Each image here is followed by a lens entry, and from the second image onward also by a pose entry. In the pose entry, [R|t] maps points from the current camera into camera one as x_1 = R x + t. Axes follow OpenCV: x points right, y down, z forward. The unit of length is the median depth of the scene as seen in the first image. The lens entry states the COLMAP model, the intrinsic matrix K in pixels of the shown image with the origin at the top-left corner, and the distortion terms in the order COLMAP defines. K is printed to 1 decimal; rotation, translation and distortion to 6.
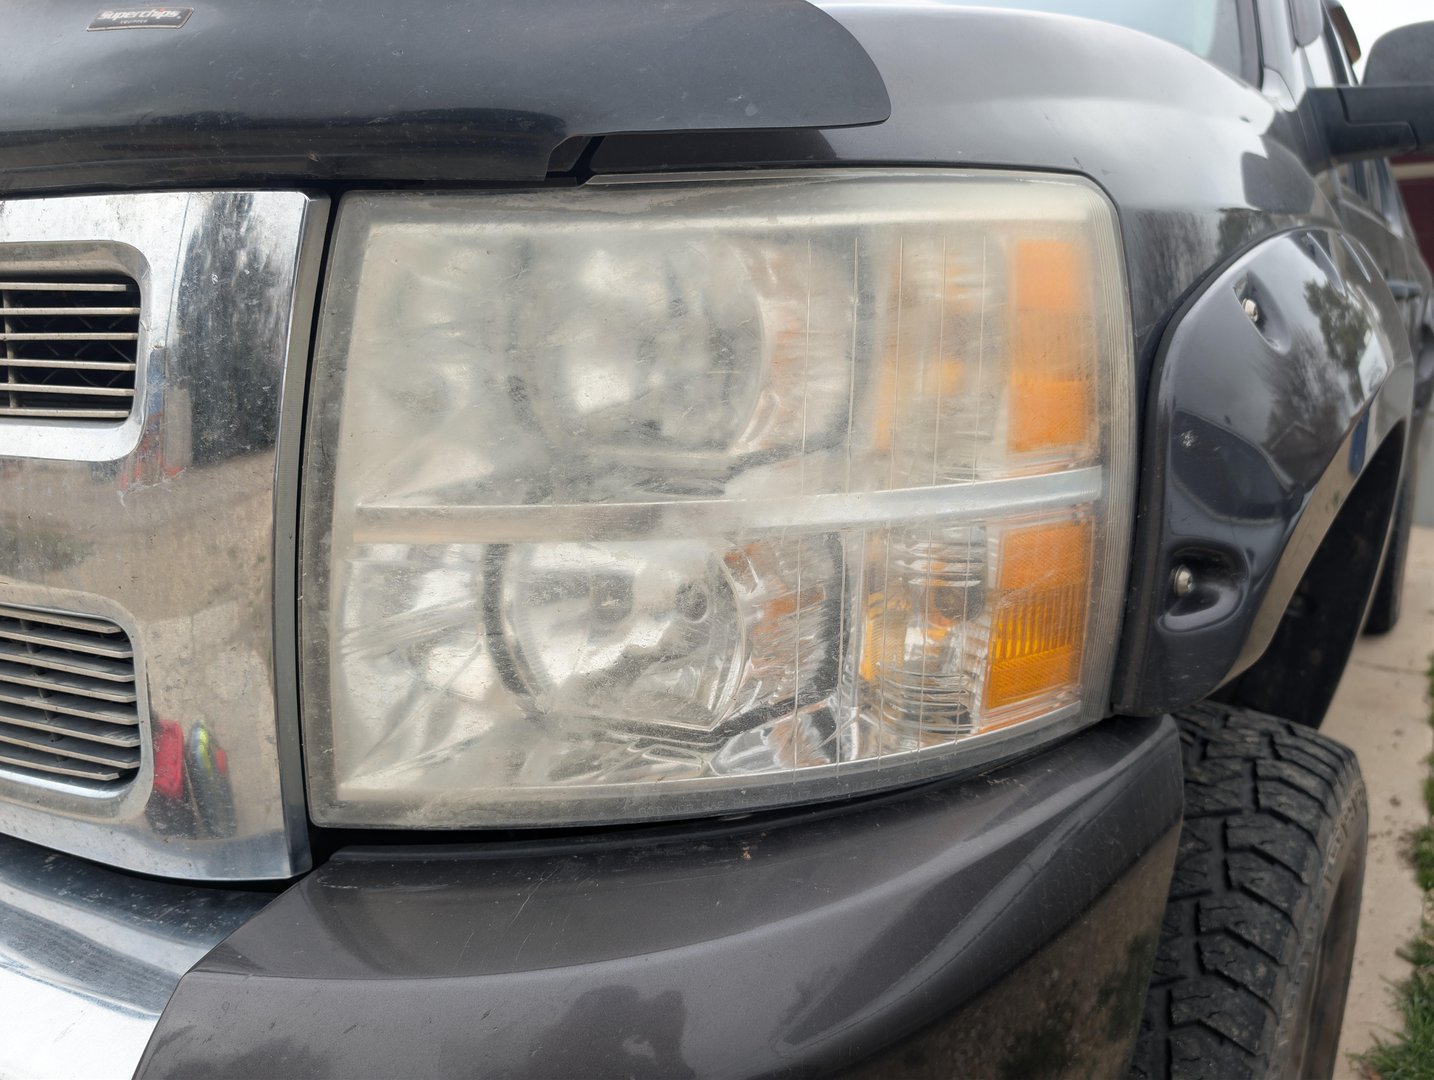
lens RADIAL K [[1063.7, 0, 720.9], [0, 1063.7, 650.3], [0, 0, 1]] dist [0.016473, -0.013004]
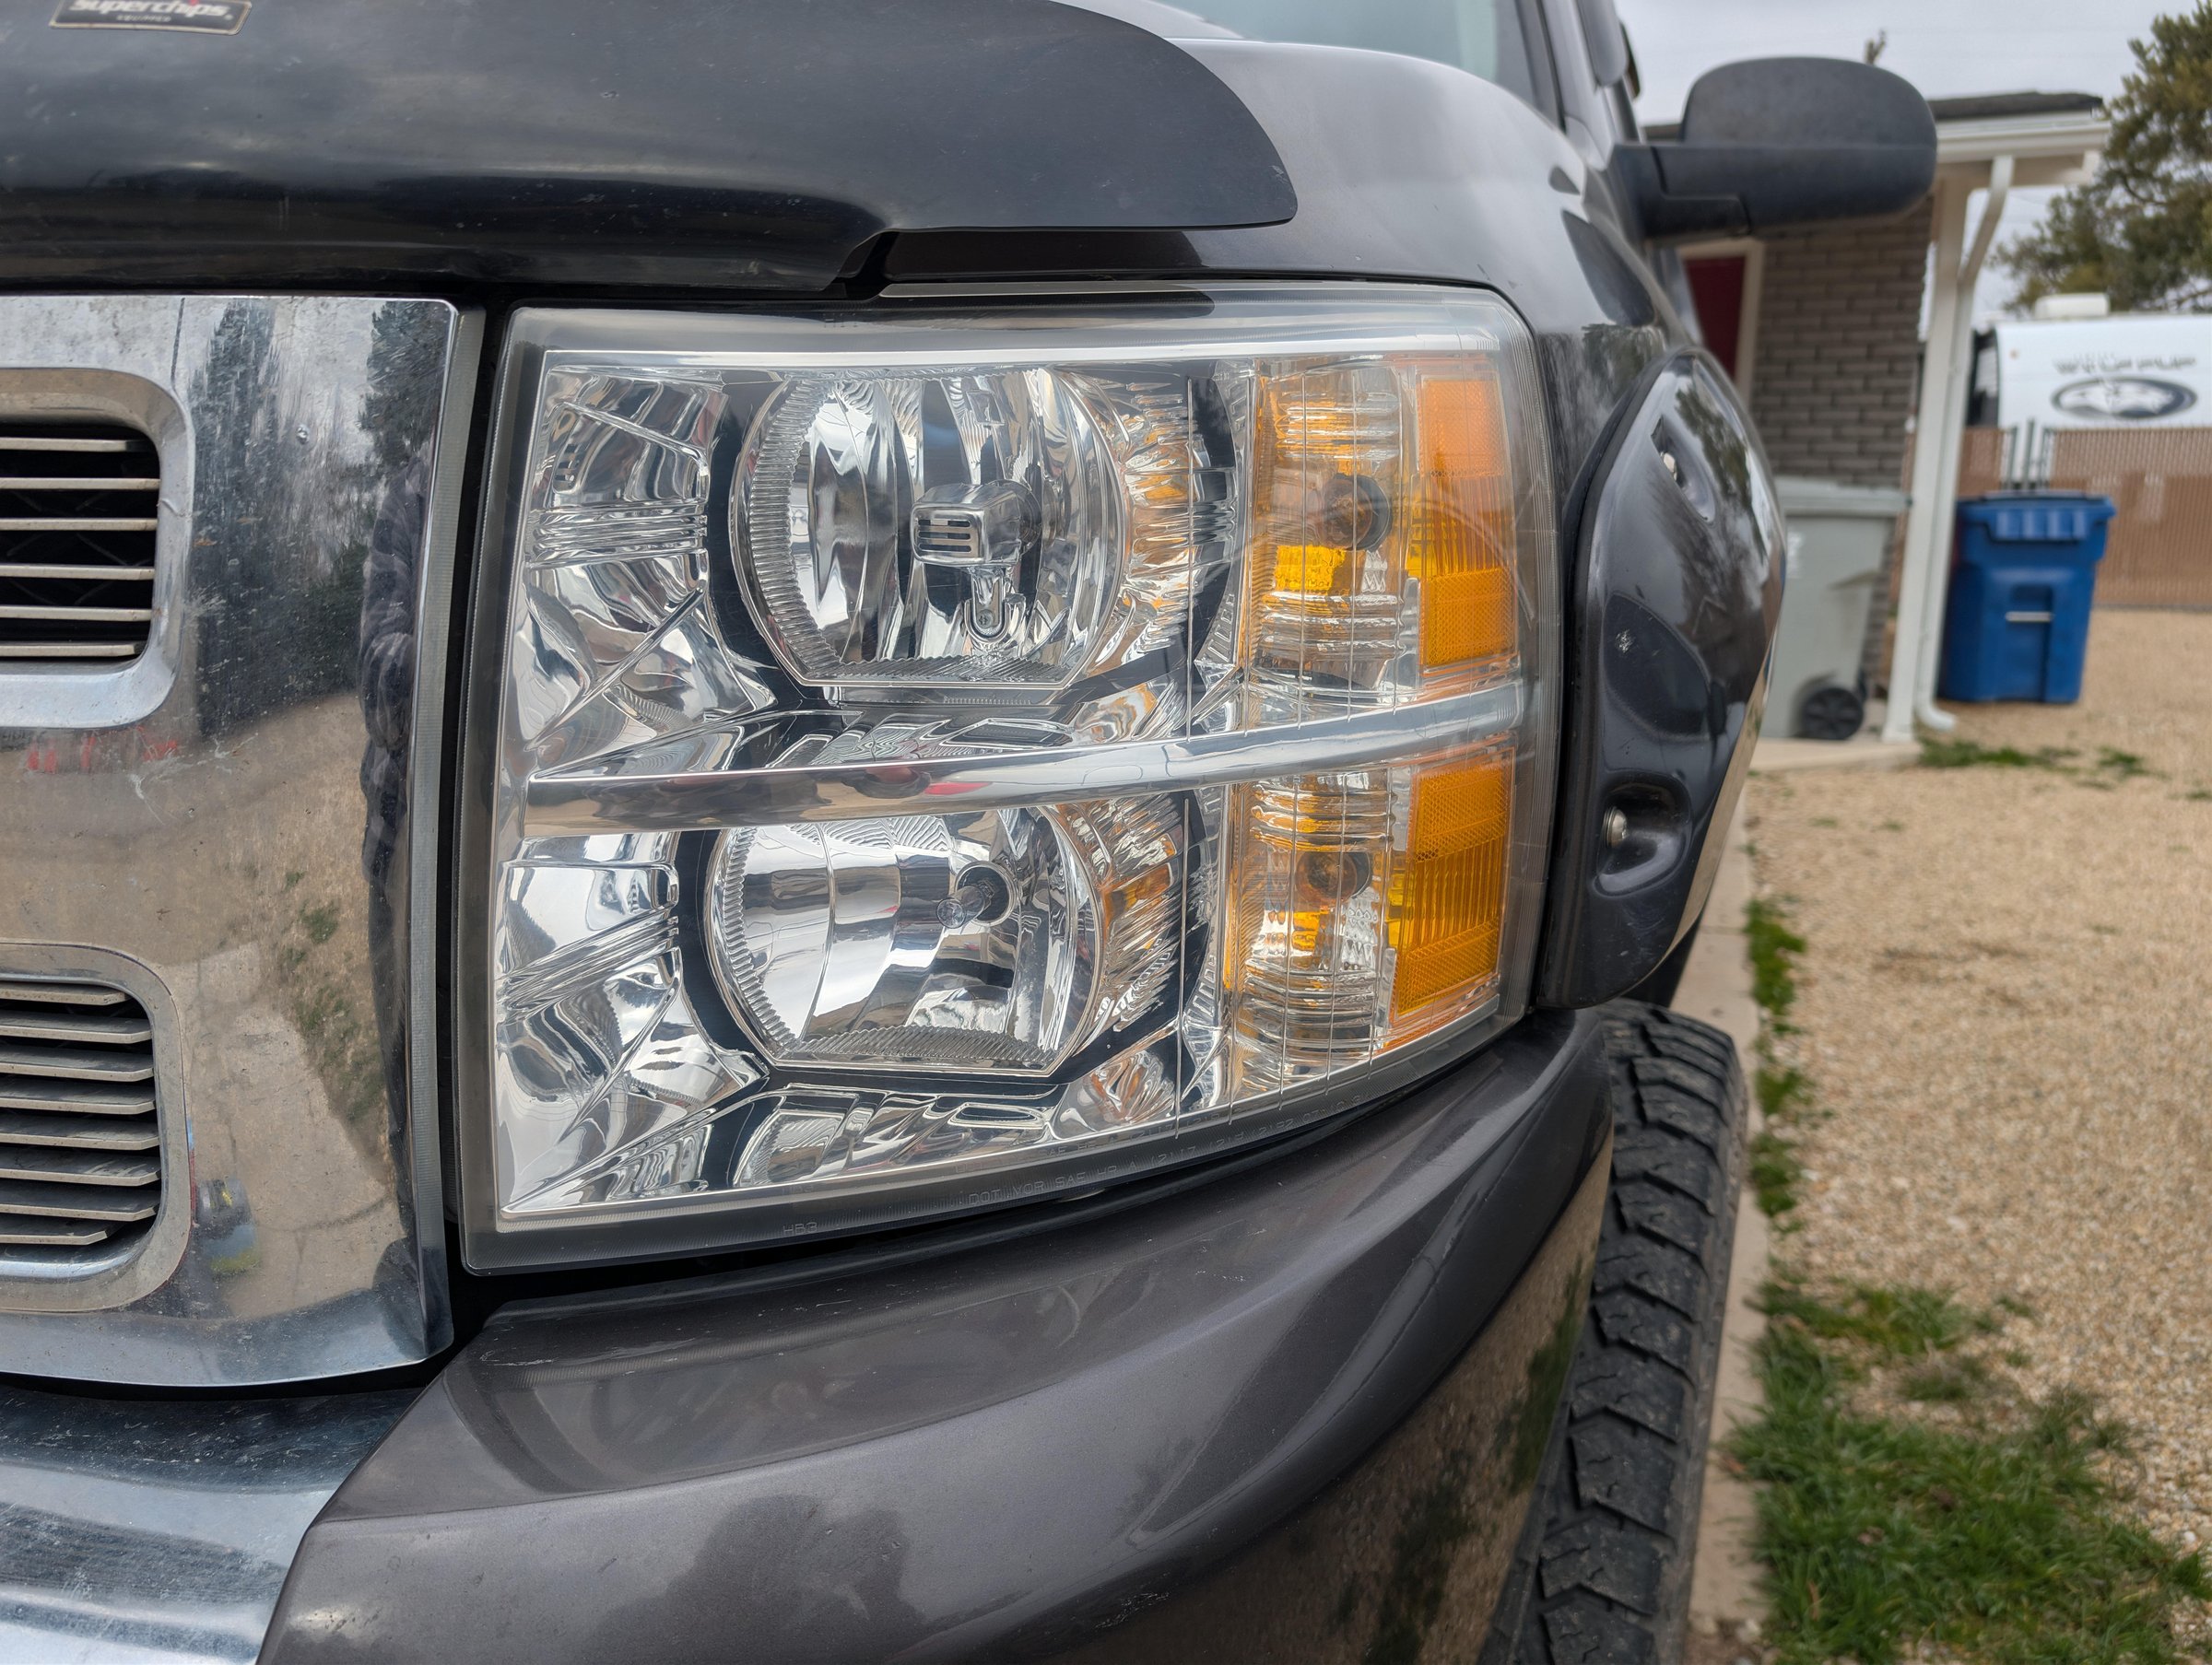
lens RADIAL K [[1640.5, 0, 1112.0], [0, 1640.5, 1002.6], [0, 0, 1]] dist [0.016473, -0.013004]
pose [[0.968523, -0.077956, 0.236401, -0.144099], [0.071250, 0.996780, 0.036791, -0.006656], [-0.238507, -0.018789, 0.970959, -0.039716]]
